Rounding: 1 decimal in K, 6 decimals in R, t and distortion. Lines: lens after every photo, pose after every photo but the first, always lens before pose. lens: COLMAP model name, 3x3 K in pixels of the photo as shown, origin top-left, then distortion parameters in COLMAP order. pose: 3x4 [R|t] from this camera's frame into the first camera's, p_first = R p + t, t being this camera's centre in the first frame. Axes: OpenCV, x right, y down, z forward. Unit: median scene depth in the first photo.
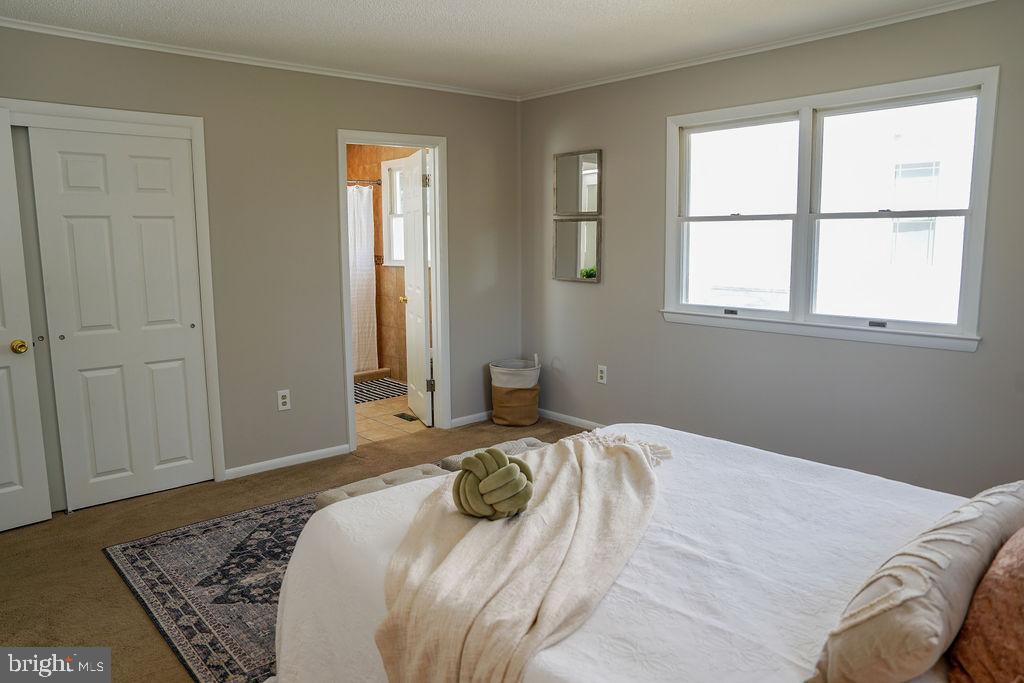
lens RADIAL K [[702.1, 0, 512.0], [0, 702.1, 341.5], [0, 0, 1]] dist [-0.114756, 0.083355]
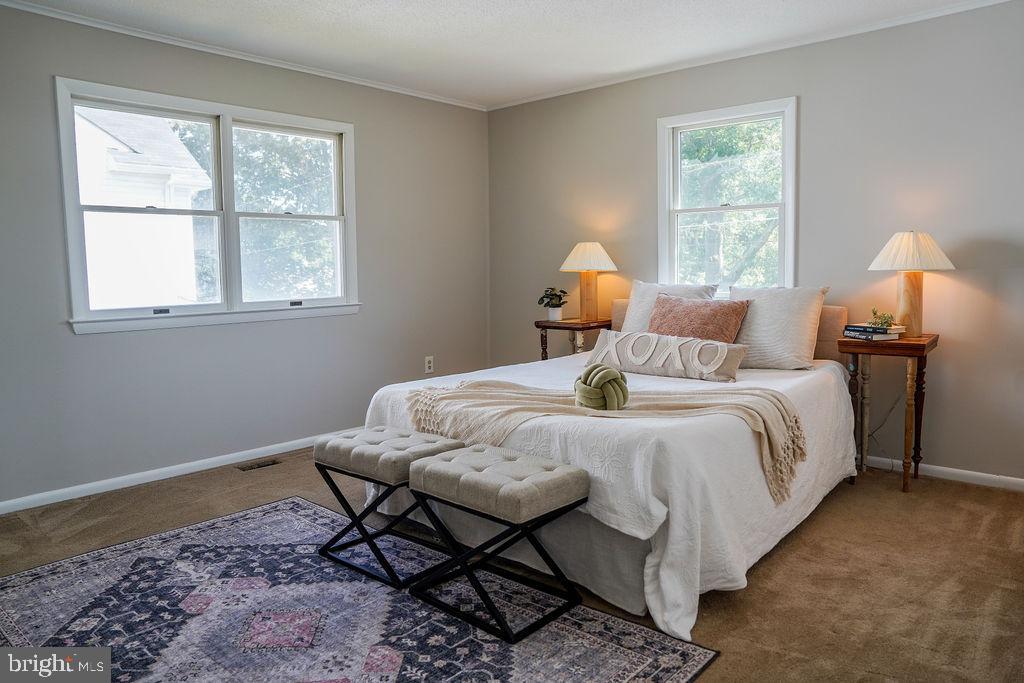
lens RADIAL K [[702.1, 0, 512.0], [0, 702.1, 341.5], [0, 0, 1]] dist [-0.114756, 0.083355]
pose [[-0.119161, -0.093712, 0.988443, -0.689601], [0.155525, 0.981485, 0.111801, -0.033872], [-0.980618, 0.167050, -0.102381, 0.677034]]
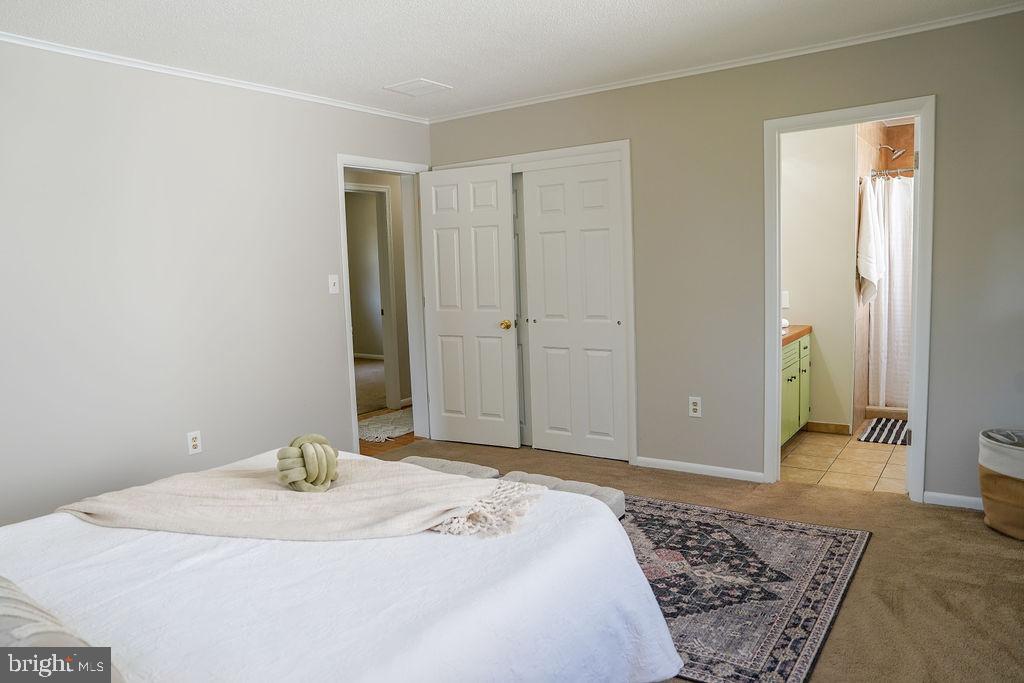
lens RADIAL K [[702.1, 0, 512.0], [0, 702.1, 341.5], [0, 0, 1]] dist [-0.114756, 0.083355]
pose [[0.226926, 0.110230, -0.967654, 0.620866], [-0.103180, 0.990703, 0.088659, -0.076350], [0.968431, 0.079724, 0.236190, 0.547392]]
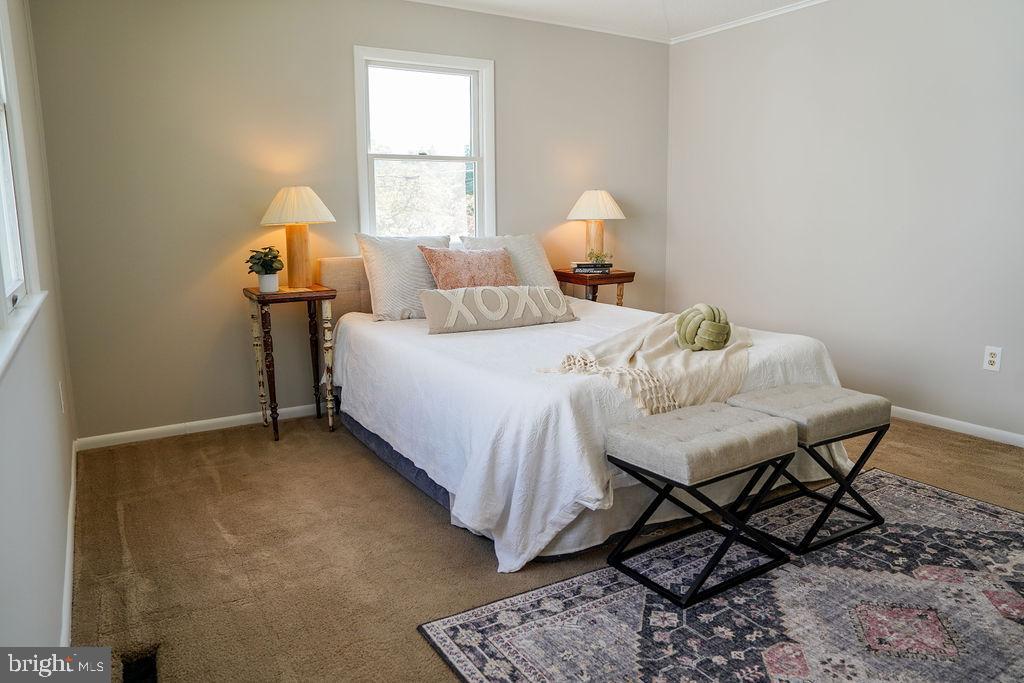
lens RADIAL K [[702.1, 0, 512.0], [0, 702.1, 341.5], [0, 0, 1]] dist [-0.114756, 0.083355]
pose [[-0.983899, -0.012984, 0.178252, 0.057229], [0.044071, 0.948934, 0.312381, -0.127455], [-0.173206, 0.315207, -0.933083, 1.278808]]
